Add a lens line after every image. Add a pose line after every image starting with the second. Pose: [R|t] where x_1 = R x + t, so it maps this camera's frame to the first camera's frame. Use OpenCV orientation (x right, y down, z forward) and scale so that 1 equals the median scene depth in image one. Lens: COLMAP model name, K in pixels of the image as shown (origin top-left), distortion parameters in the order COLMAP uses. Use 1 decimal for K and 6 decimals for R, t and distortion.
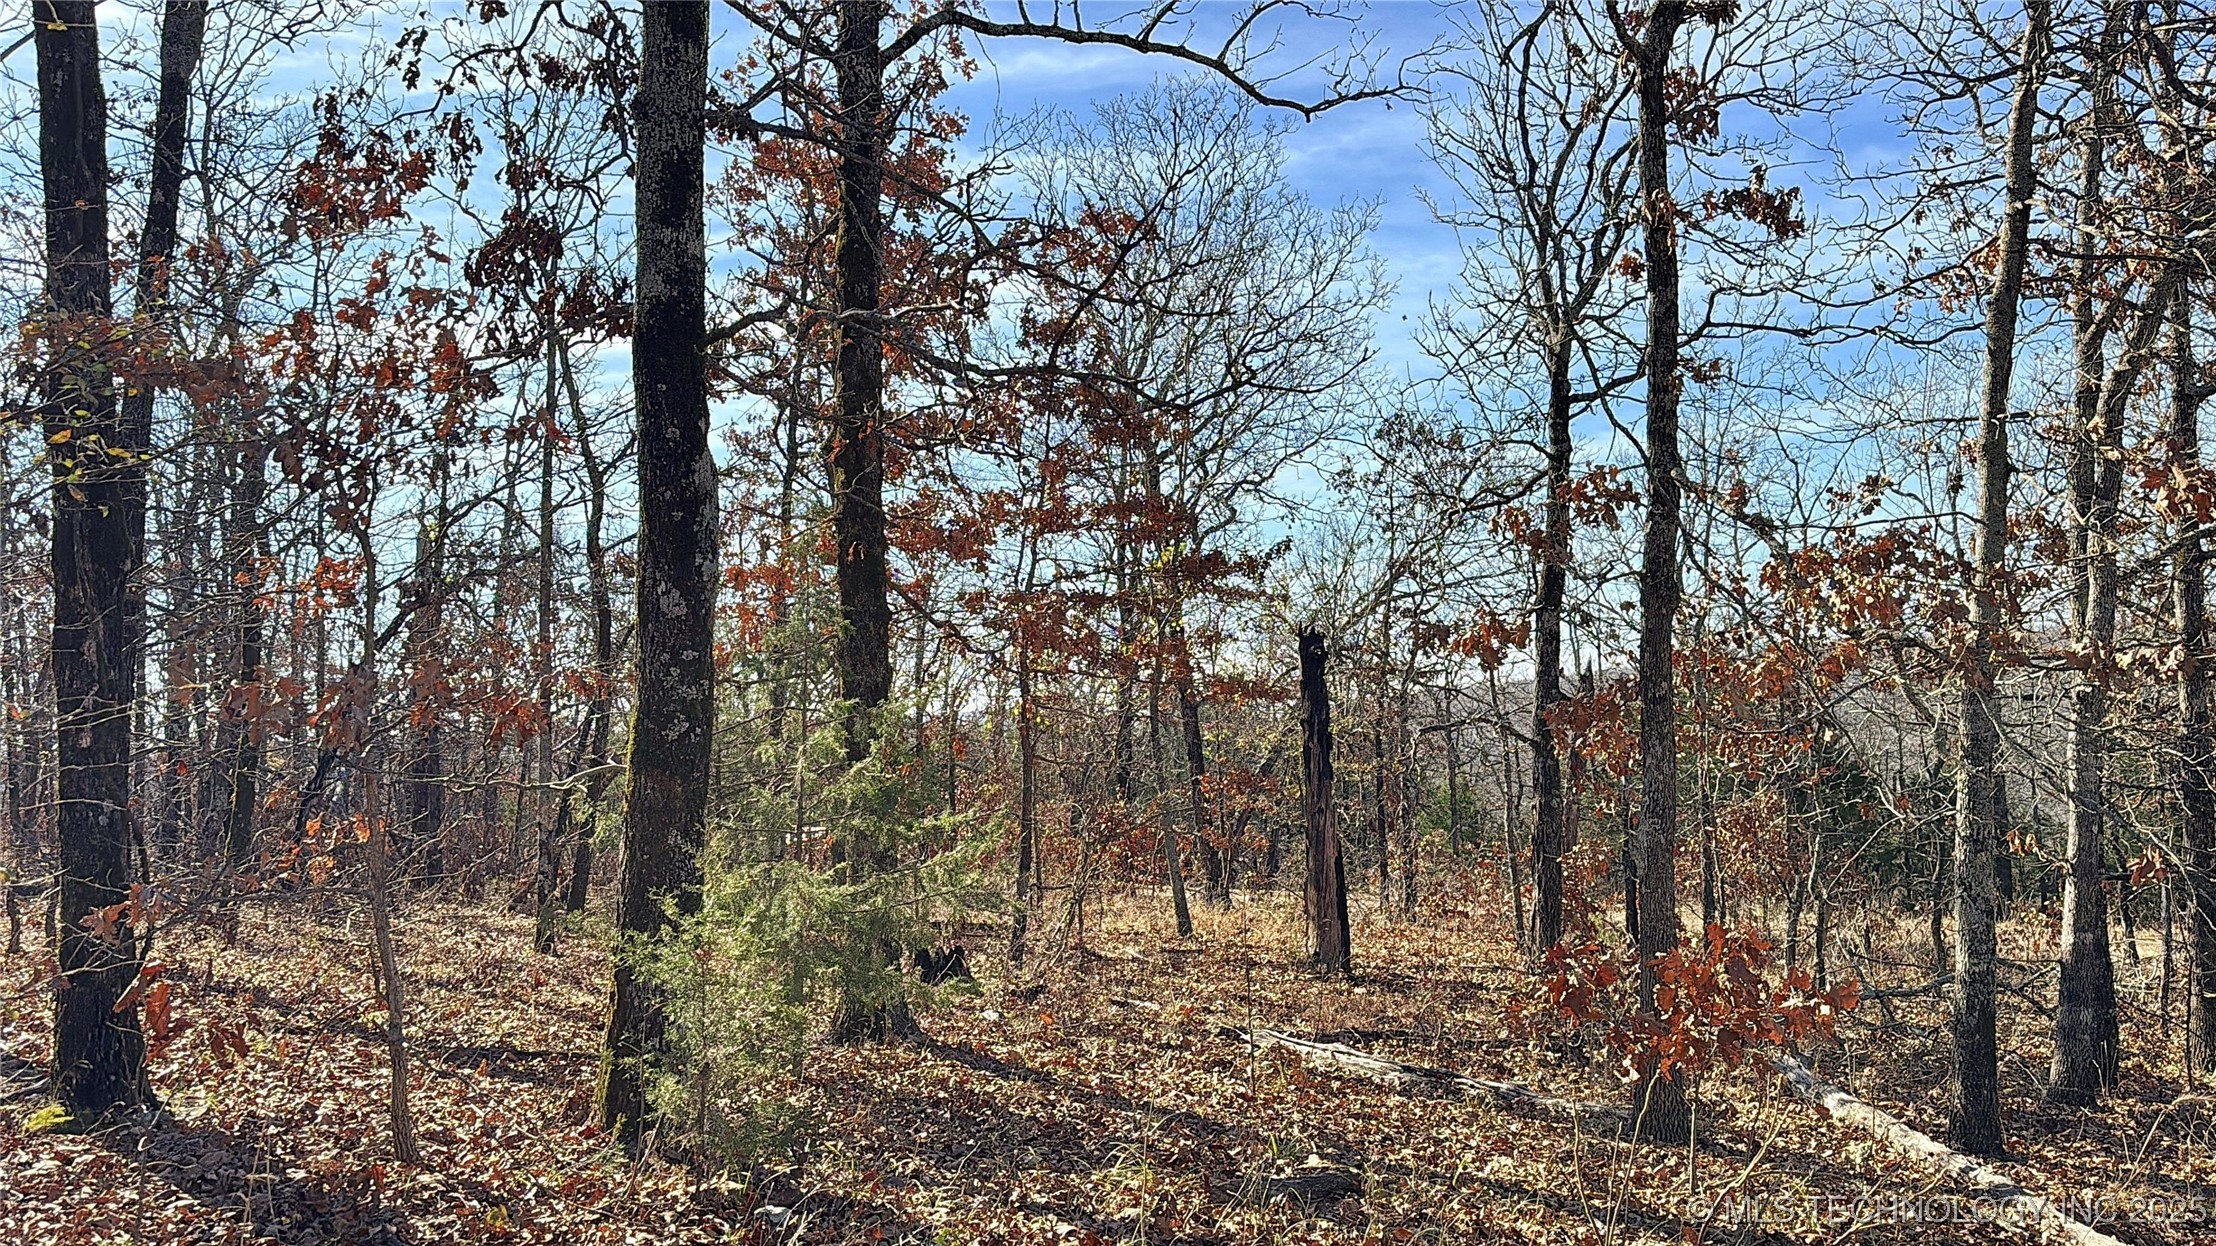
lens RADIAL K [[1808.2, 0, 1055.9], [0, 1808.2, 626.3], [0, 0, 1]] dist [0.121898, -0.187109]
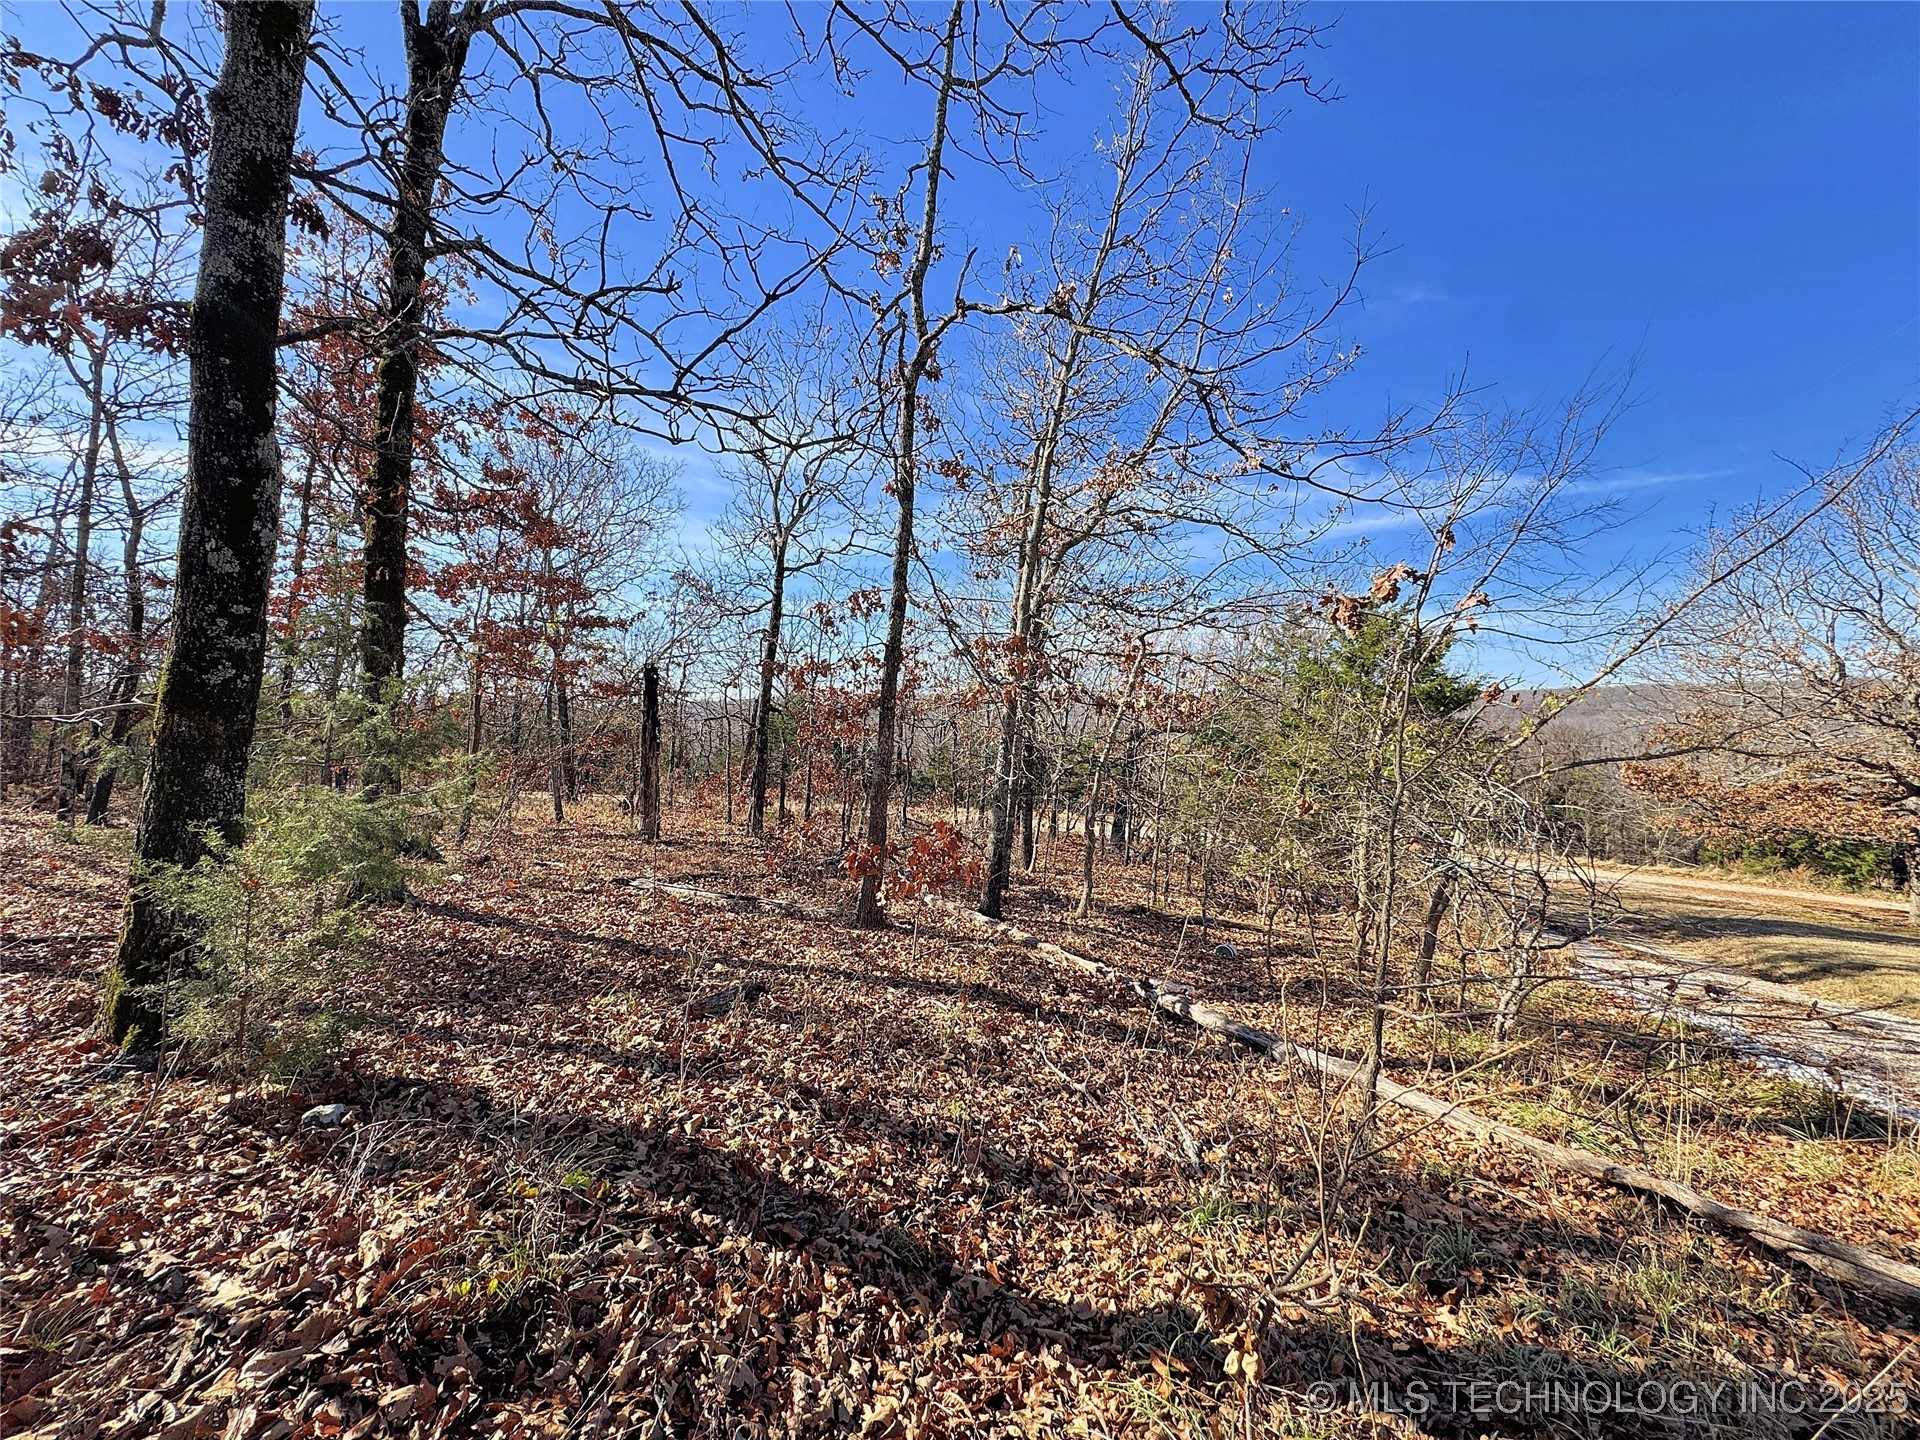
lens RADIAL K [[764.7, 0, 960.5], [0, 764.7, 715.0], [0, 0, 1]] dist [-0.003755, 0.000427]
pose [[0.832361, 0.059962, 0.550980, -0.057123], [-0.083814, 0.996315, 0.018190, 0.022569], [-0.547859, -0.061321, 0.834320, 0.234255]]
